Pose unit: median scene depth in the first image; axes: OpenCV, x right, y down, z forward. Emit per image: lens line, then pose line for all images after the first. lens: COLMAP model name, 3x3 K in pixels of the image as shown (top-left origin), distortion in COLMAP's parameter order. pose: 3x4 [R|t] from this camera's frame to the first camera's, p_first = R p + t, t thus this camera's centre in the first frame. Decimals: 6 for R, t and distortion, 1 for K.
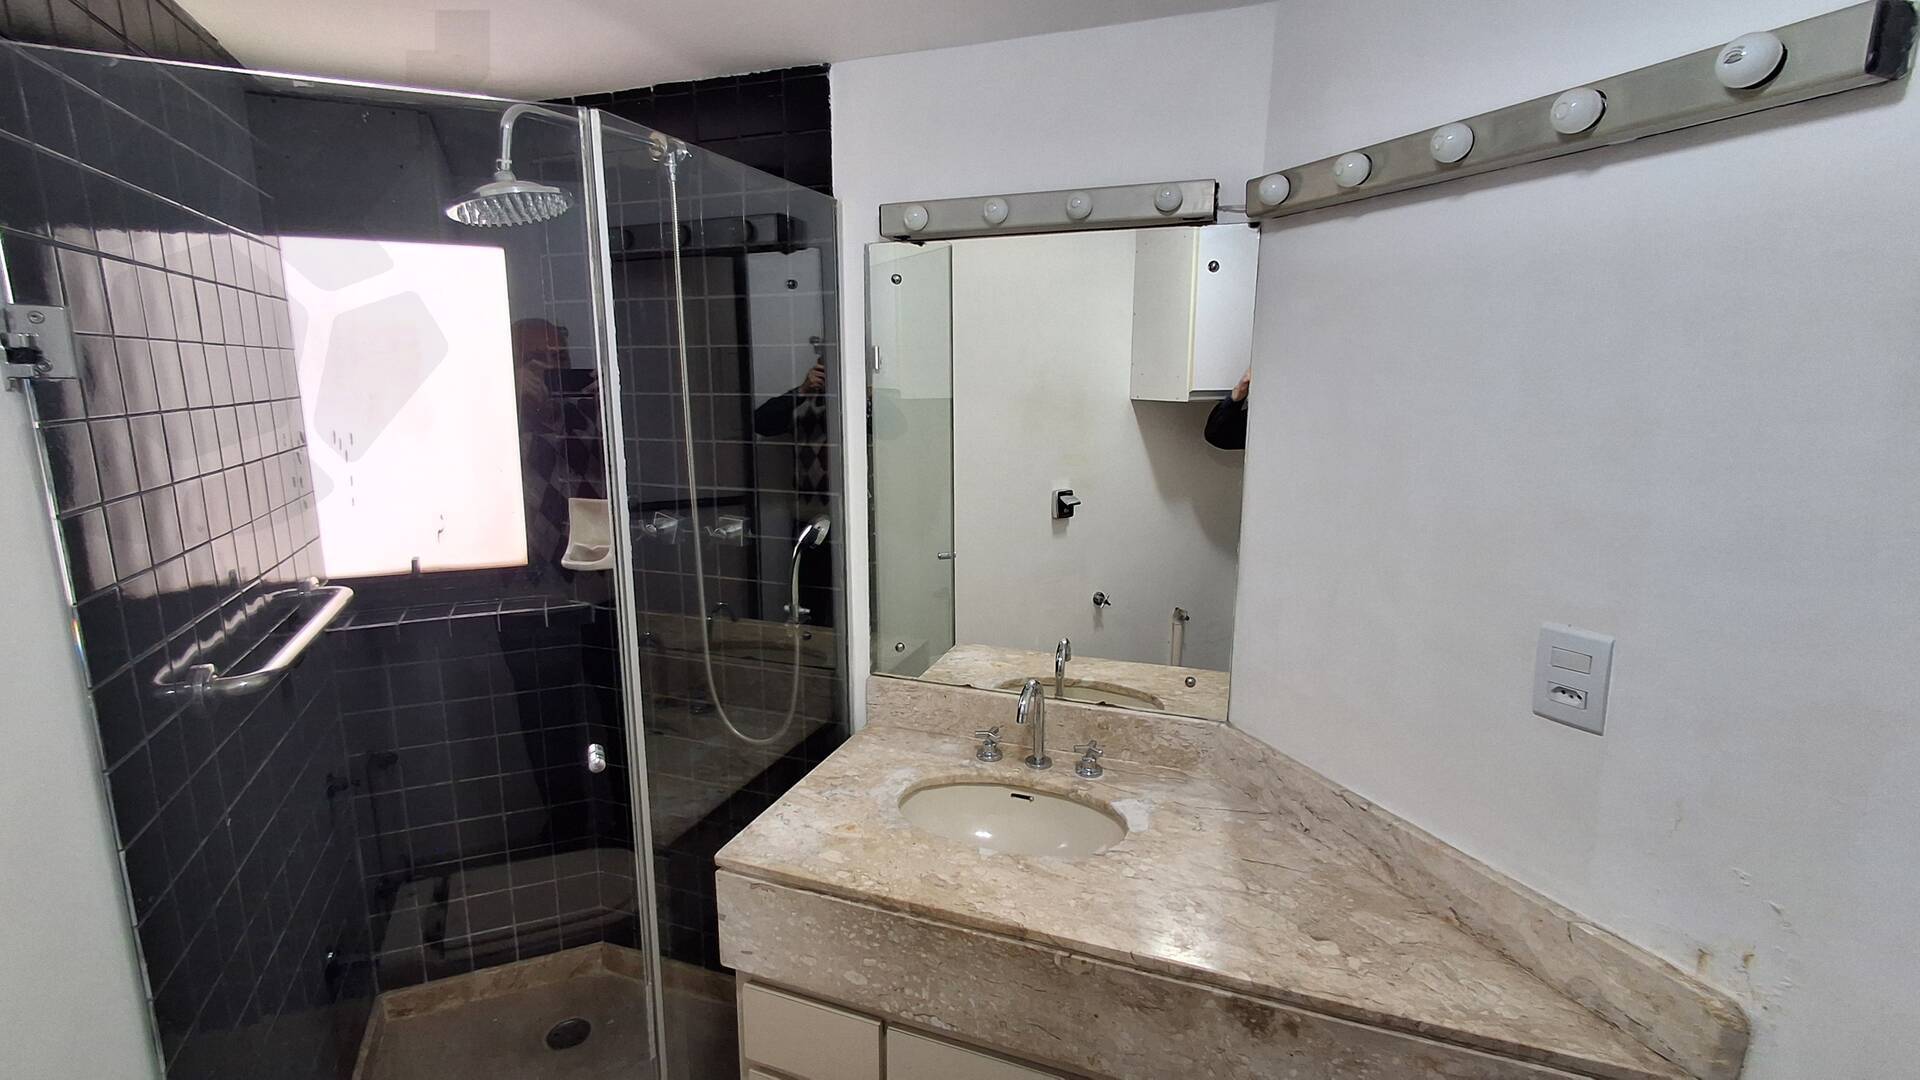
lens RADIAL K [[882.7, 0, 958.6], [0, 882.7, 541.5], [0, 0, 1]] dist [-0.002313, 0.000430]
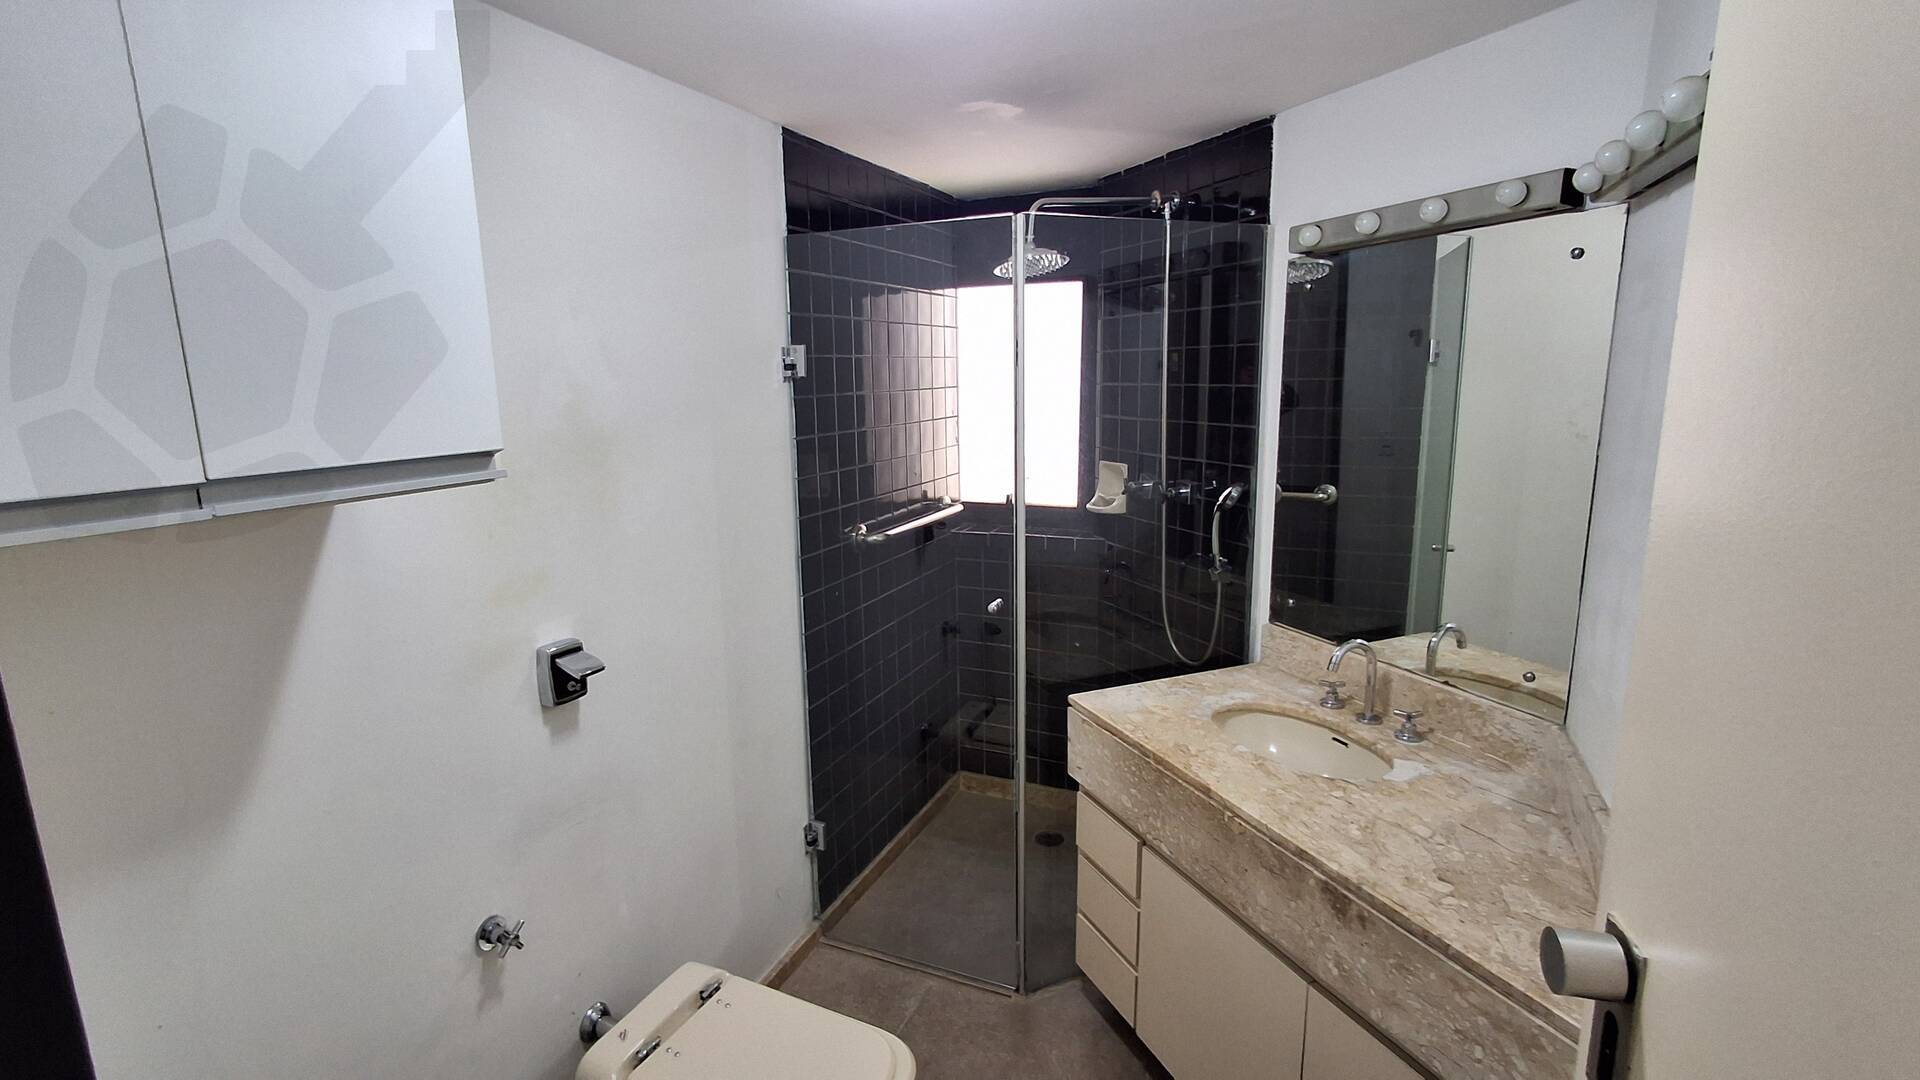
lens RADIAL K [[882.7, 0, 951.3], [0, 882.7, 539.6], [0, 0, 1]] dist [-0.002313, 0.000430]
pose [[0.692482, 0.123616, -0.710765, 0.533706], [-0.119699, 0.991242, 0.055776, 0.032070], [0.711435, 0.046454, 0.701214, -0.167377]]
